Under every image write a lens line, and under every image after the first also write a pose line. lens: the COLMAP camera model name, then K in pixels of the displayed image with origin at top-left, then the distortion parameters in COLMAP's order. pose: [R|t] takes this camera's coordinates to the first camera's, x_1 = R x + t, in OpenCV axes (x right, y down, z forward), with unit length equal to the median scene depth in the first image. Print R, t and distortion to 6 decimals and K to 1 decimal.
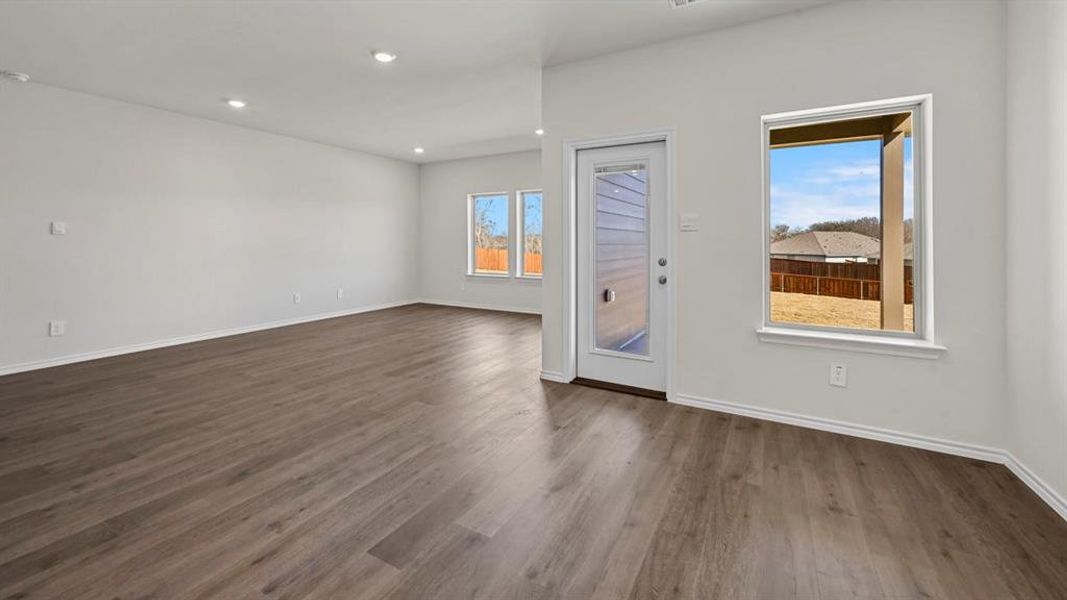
lens RADIAL K [[418.2, 0, 537.8], [0, 418.2, 253.1], [0, 0, 1]] dist [0.000305, 0.000058]
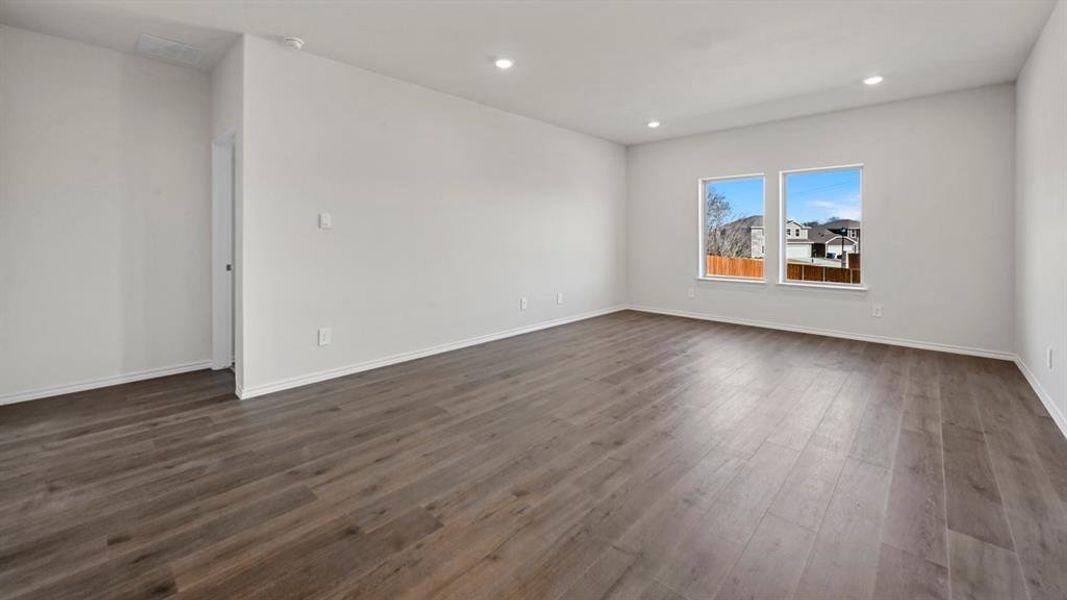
lens RADIAL K [[418.2, 0, 540.7], [0, 418.2, 254.9], [0, 0, 1]] dist [0.000305, 0.000058]
pose [[0.972916, 0.011457, -0.230873, -0.345225], [-0.007982, 0.999840, 0.015978, -0.004913], [0.231020, -0.013703, 0.972853, 0.176769]]
